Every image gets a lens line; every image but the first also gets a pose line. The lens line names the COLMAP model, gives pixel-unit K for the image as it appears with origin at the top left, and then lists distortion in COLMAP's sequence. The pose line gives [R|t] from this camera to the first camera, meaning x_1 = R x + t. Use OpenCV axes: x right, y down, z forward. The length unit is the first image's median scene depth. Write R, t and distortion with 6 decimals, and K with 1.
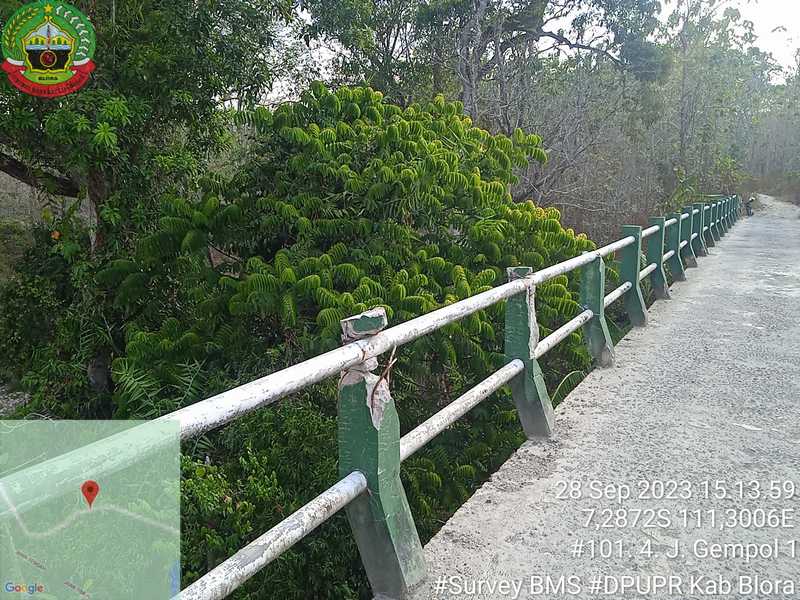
lens RADIAL K [[660.9, 0, 403.1], [0, 660.9, 306.7], [0, 0, 1]] dist [0.023818, -0.007369]
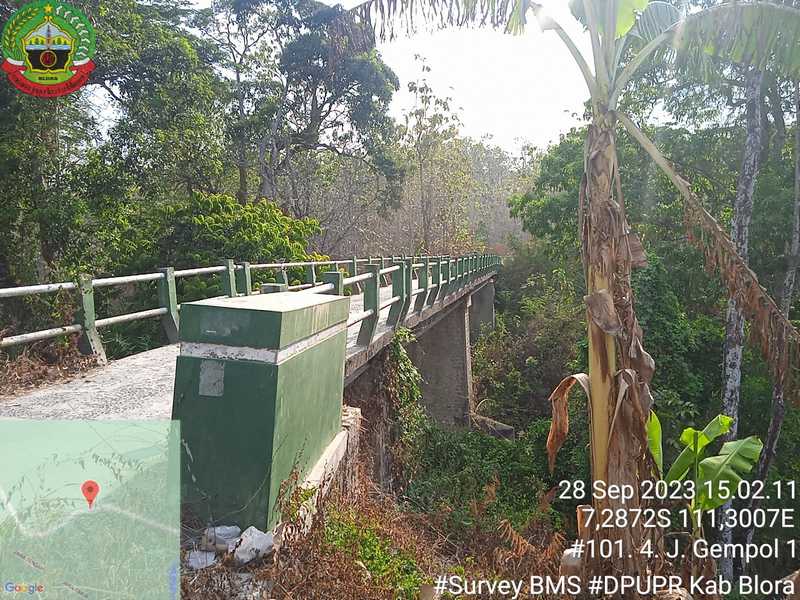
lens RADIAL K [[657.8, 0, 402.8], [0, 657.8, 304.0], [0, 0, 1]] dist [0.068231, -0.087198]
pose [[0.951795, -0.040818, 0.304007, -0.064144], [0.074865, 0.992046, -0.101194, 0.083751], [-0.297459, 0.119075, 0.947280, -0.367269]]
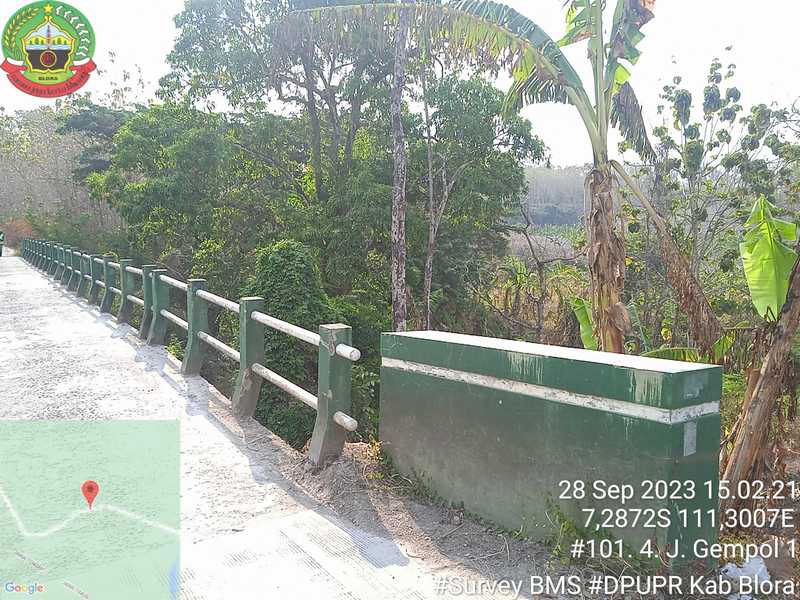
lens RADIAL K [[660.9, 0, 403.1], [0, 660.9, 306.7], [0, 0, 1]] dist [0.023818, -0.007369]
pose [[0.484453, -0.137176, 0.863995, -0.170227], [0.193052, 0.980045, 0.047355, 0.048983], [-0.853250, 0.143855, 0.501268, -0.281554]]
